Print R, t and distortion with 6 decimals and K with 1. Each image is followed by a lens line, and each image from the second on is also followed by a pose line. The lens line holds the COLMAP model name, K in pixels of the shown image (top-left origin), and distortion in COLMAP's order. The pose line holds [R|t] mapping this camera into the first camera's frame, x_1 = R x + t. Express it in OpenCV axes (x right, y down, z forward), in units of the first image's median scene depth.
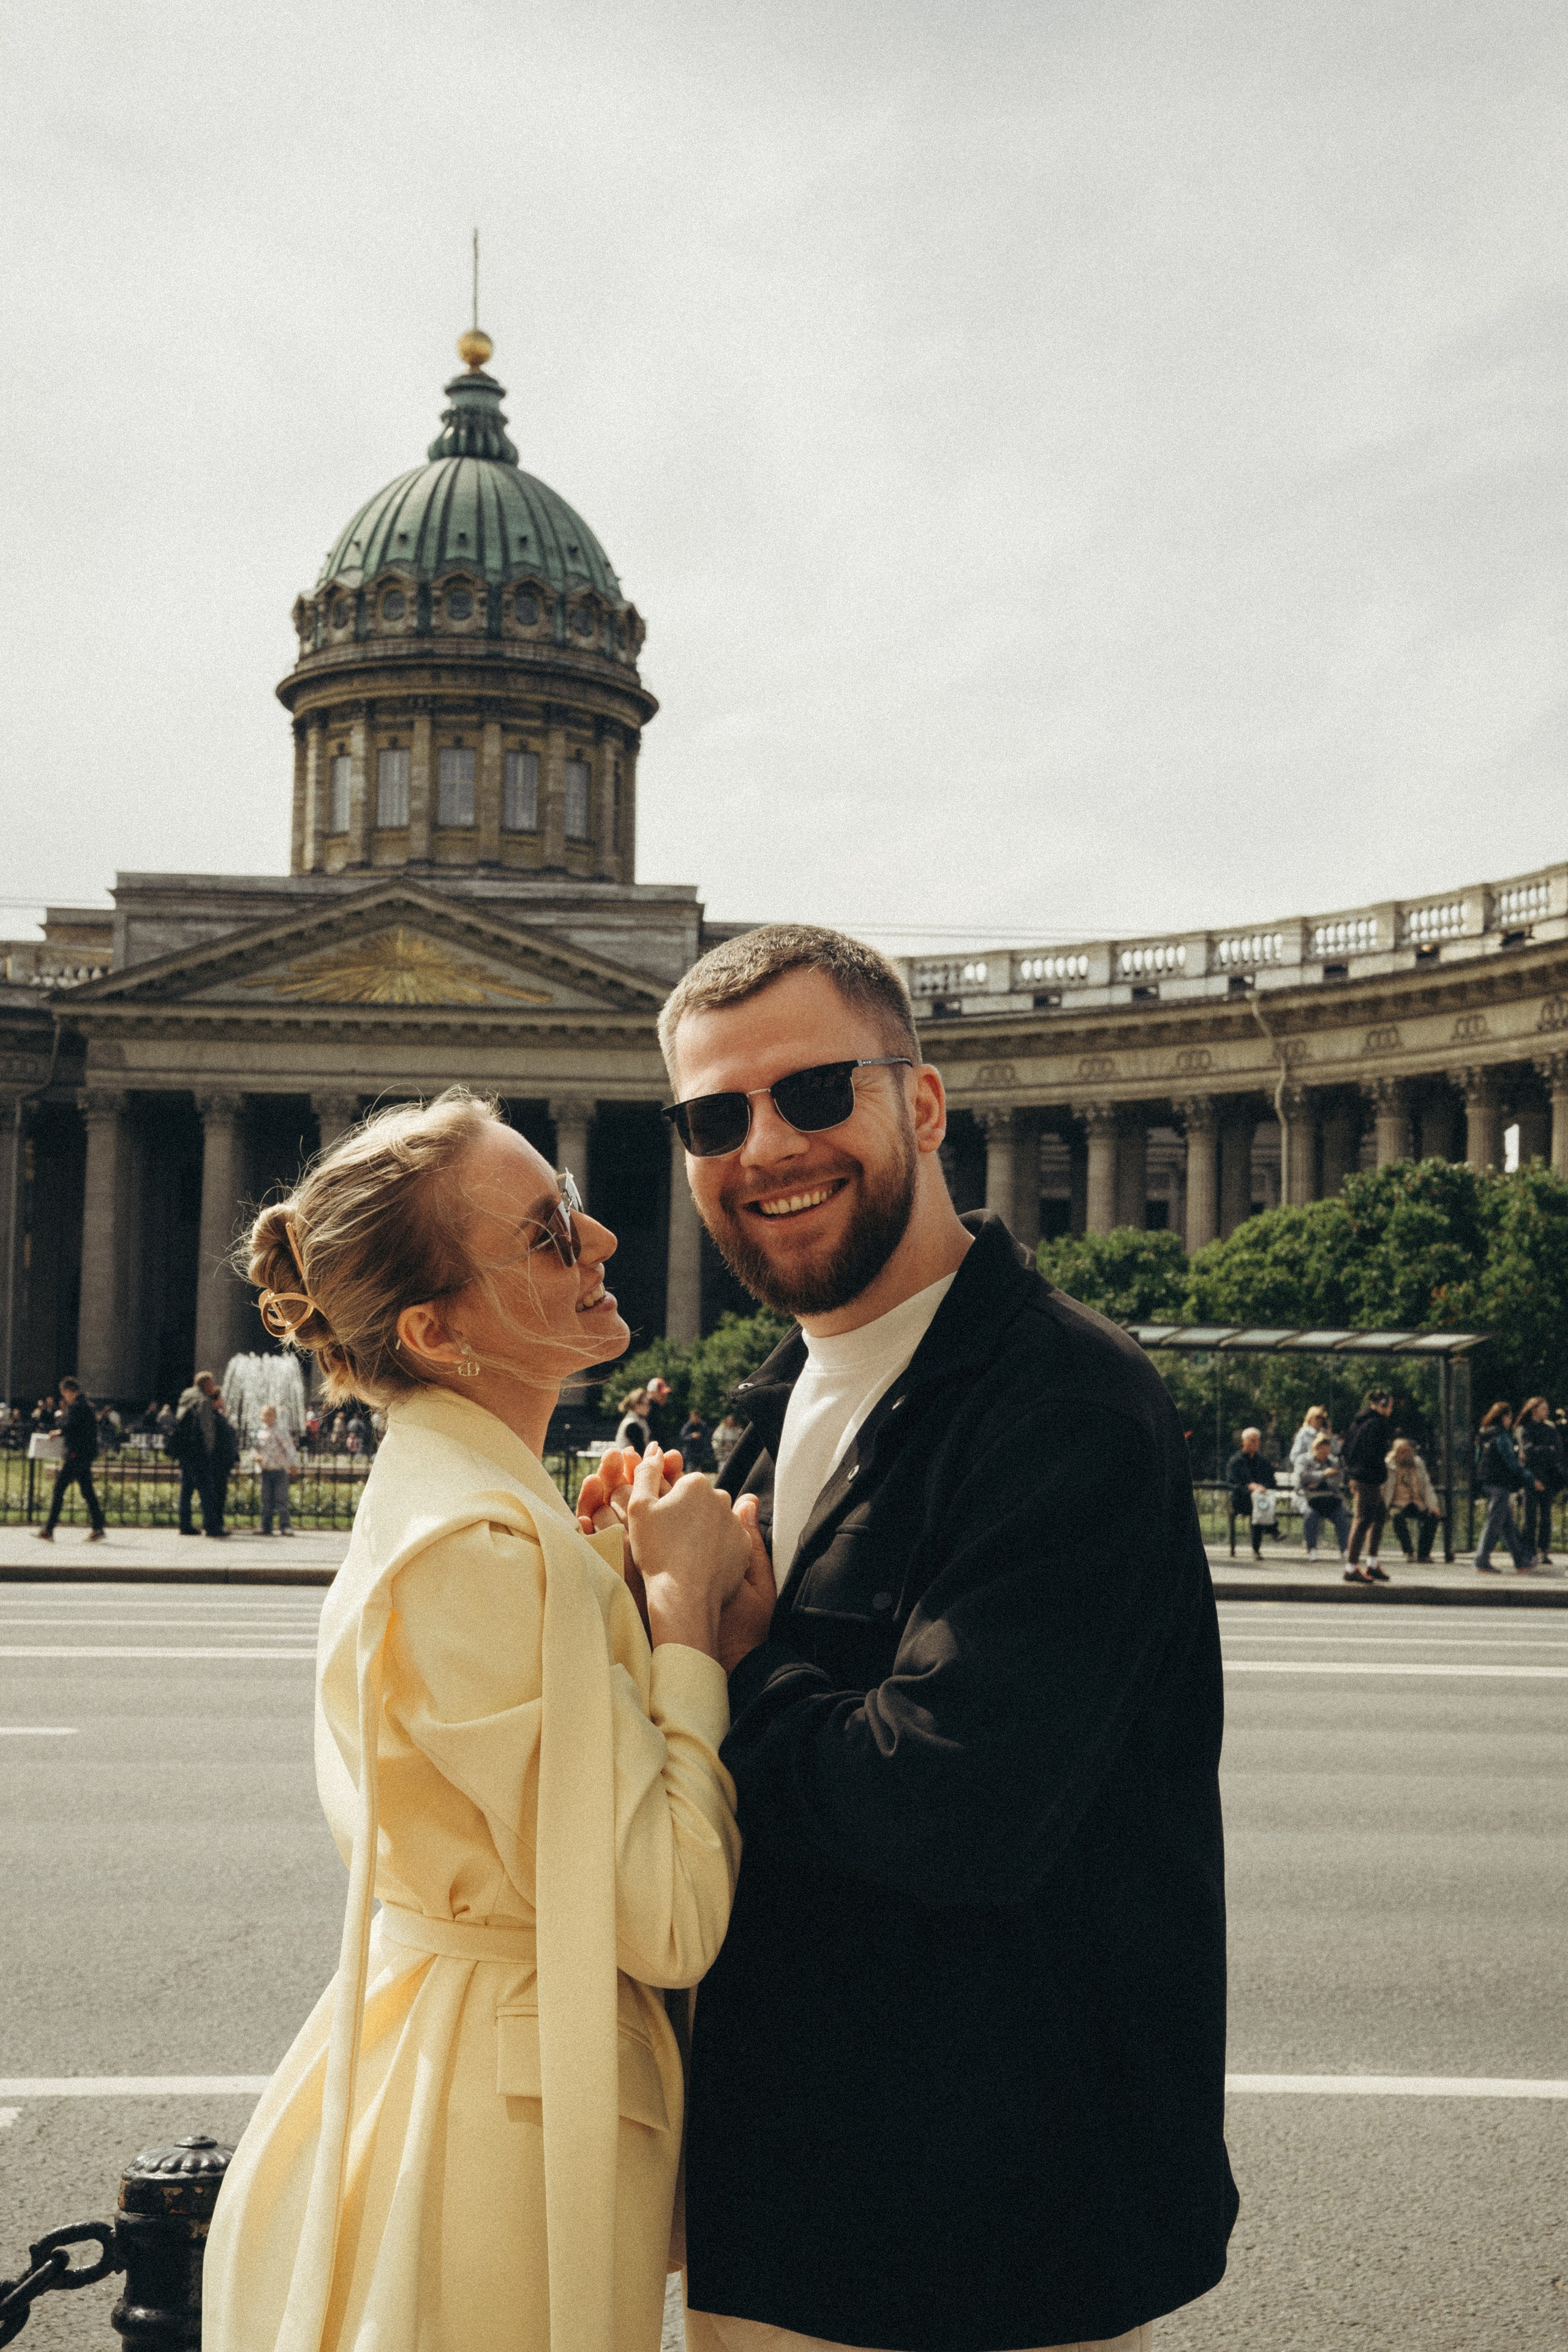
lens RADIAL K [[3090.4, 0, 774.6], [0, 3090.4, 1169.1], [0, 0, 1]] dist [0.053982, 0.119257]
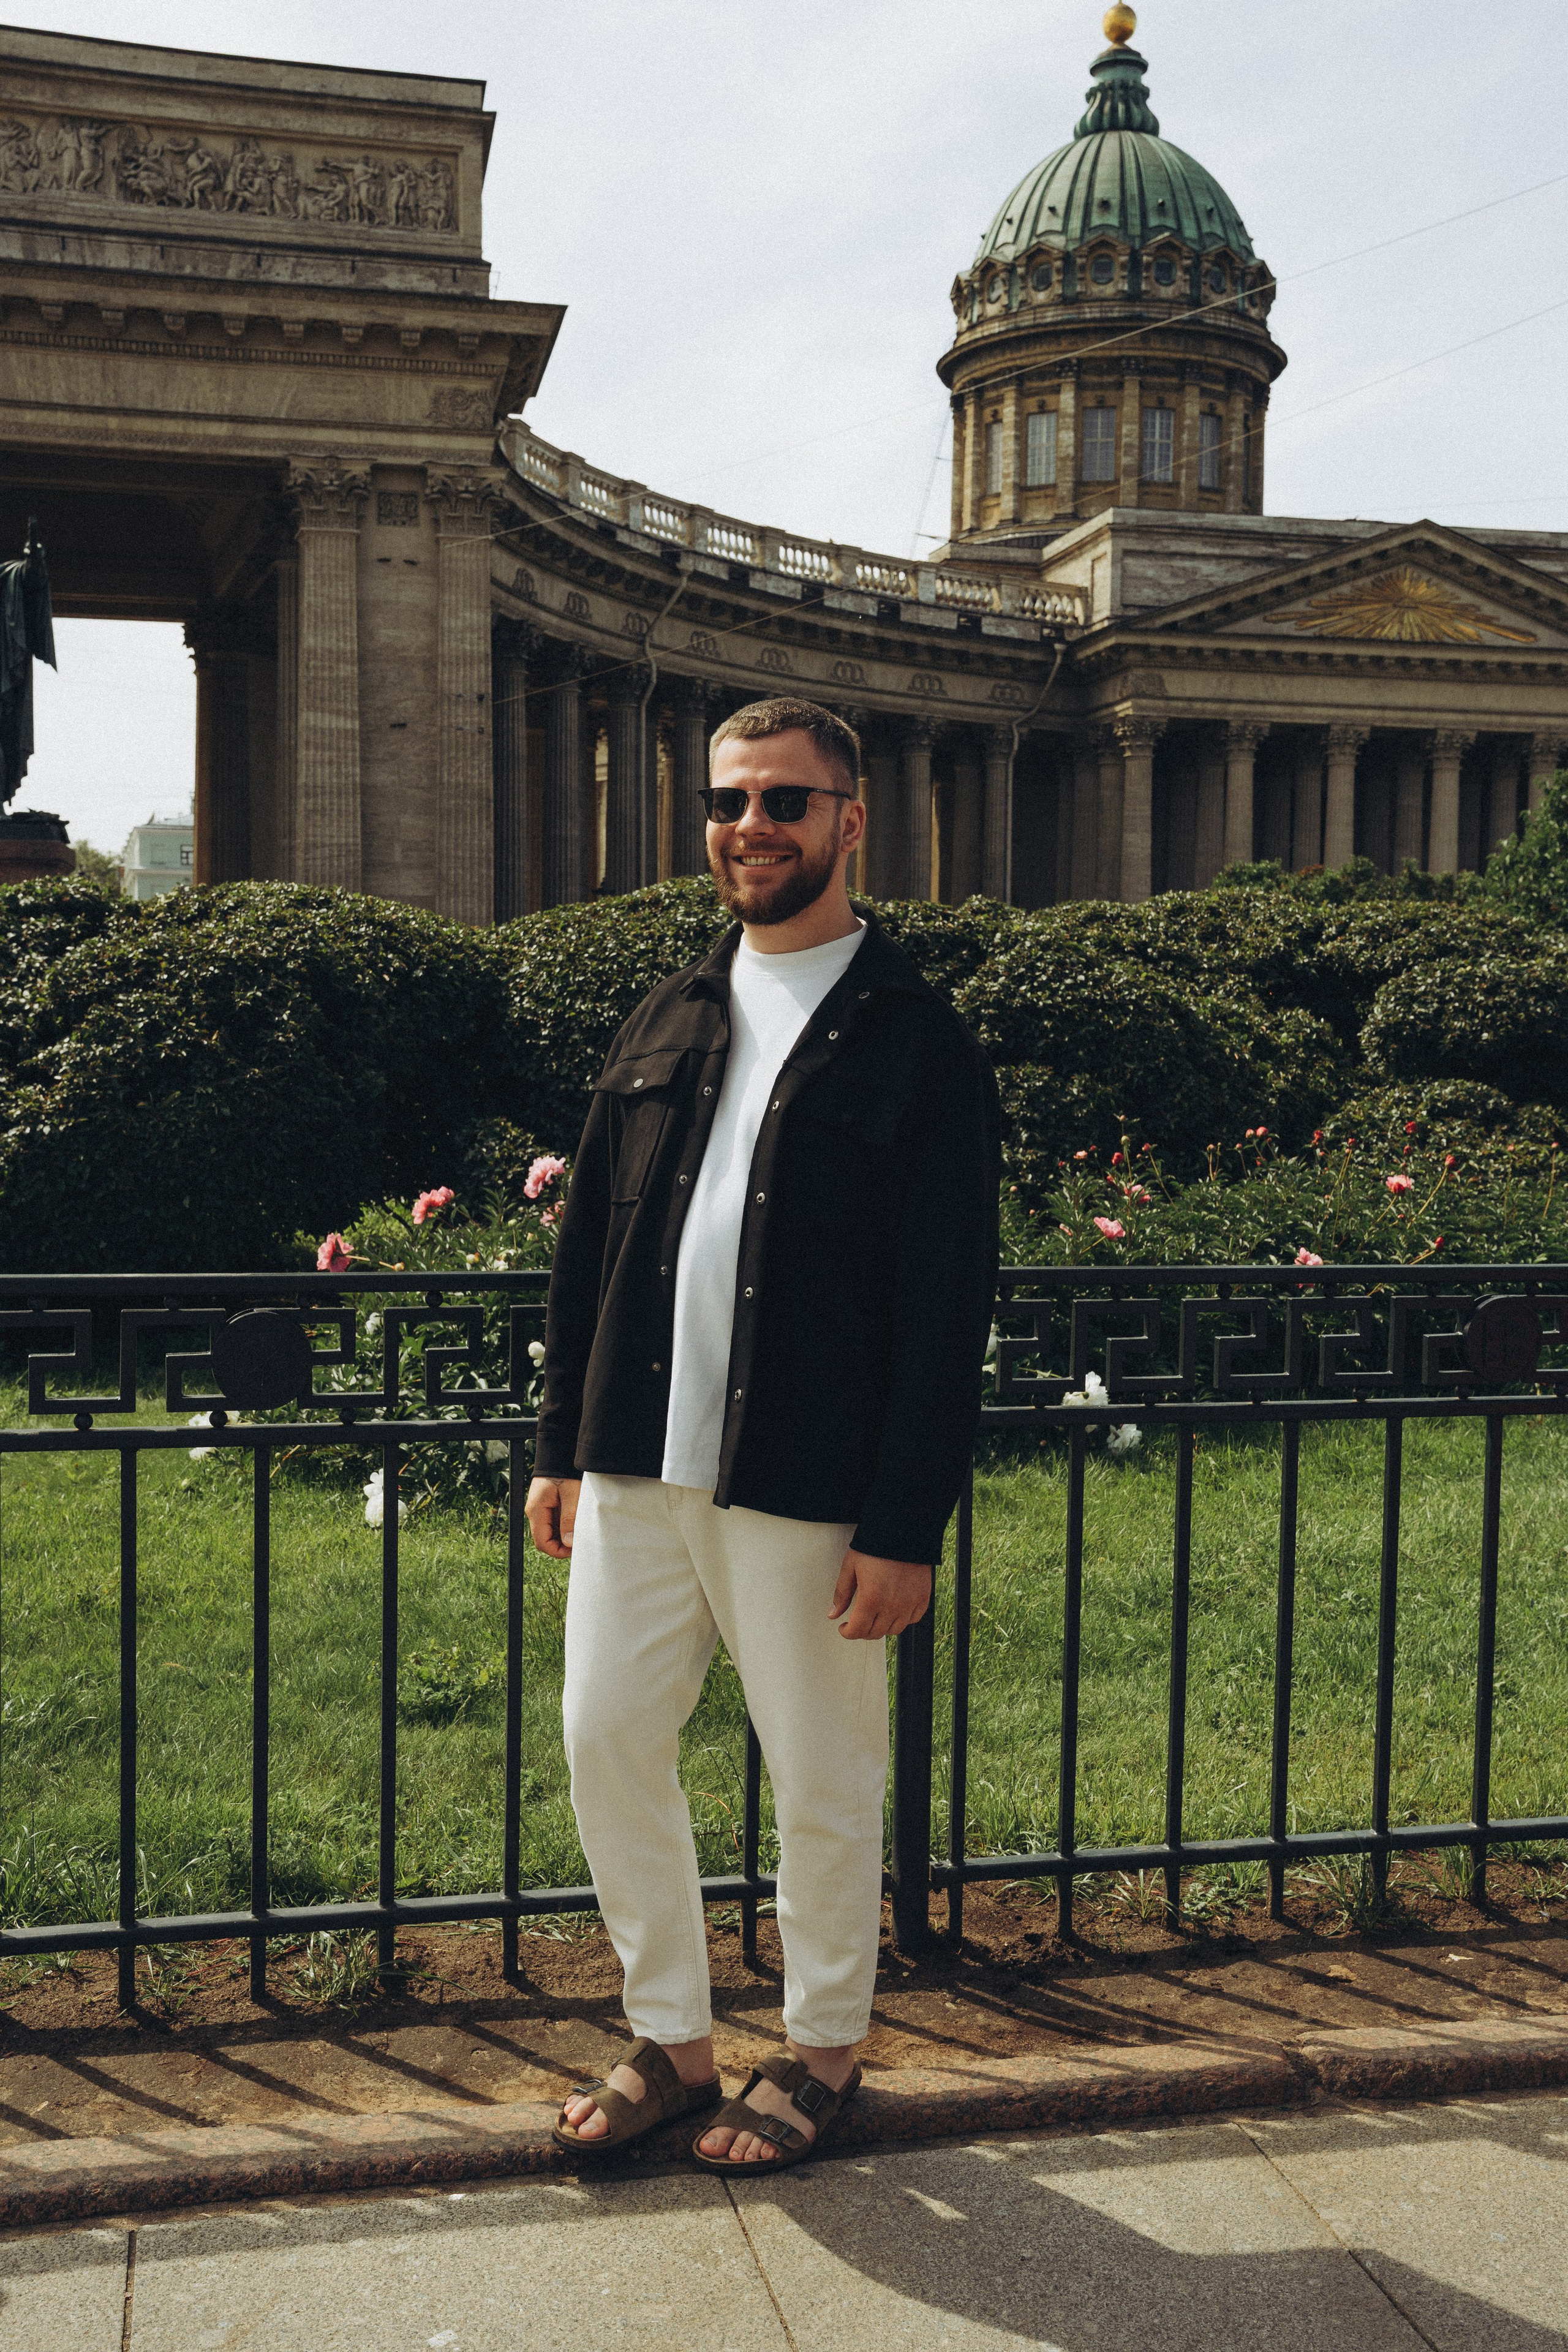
lens RADIAL K [[2349.2, 0, 788.1], [0, 2349.2, 1187.9], [0, 0, 1]] dist [-0.059523, 0.232485]
pose [[0.986364, -0.016169, 0.163783, -0.460762], [-0.010423, 0.987028, 0.160210, 0.005868], [-0.164249, -0.159733, 0.973400, 0.213063]]
